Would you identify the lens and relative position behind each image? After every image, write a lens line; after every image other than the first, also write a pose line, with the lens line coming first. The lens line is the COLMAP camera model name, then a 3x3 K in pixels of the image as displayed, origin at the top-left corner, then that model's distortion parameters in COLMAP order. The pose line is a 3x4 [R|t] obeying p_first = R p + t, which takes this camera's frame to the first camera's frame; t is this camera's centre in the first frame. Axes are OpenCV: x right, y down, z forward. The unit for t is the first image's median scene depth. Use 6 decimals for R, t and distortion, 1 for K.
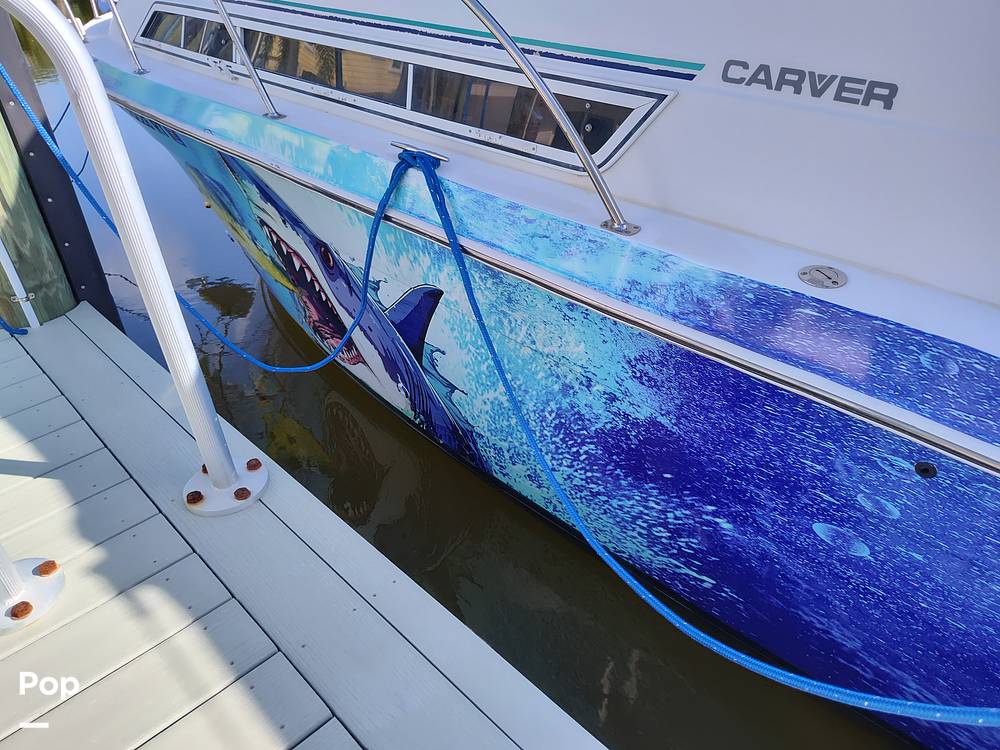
lens RADIAL K [[667.6, 0, 500.3], [0, 667.6, 368.8], [0, 0, 1]] dist [0.071134, -0.044011]
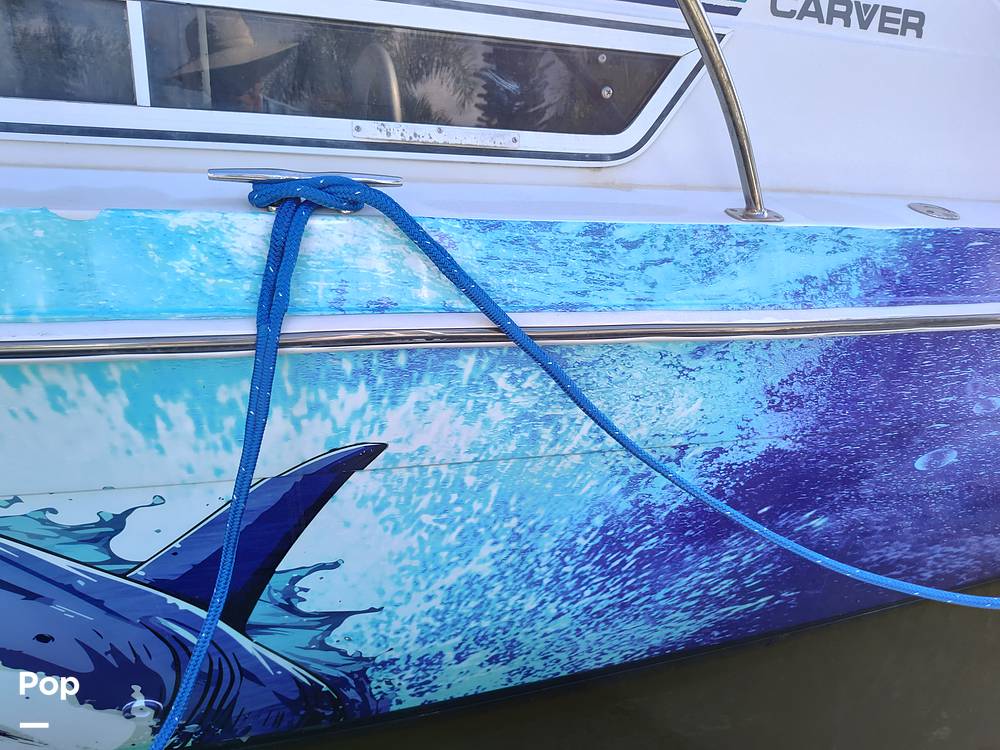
lens RADIAL K [[667.6, 0, 500.3], [0, 667.6, 368.8], [0, 0, 1]] dist [0.071134, -0.044011]
pose [[0.498498, -0.343039, 0.796130, -0.554074], [0.405428, 0.904004, 0.135661, -0.260062], [-0.766242, 0.255147, 0.589722, 0.796066]]
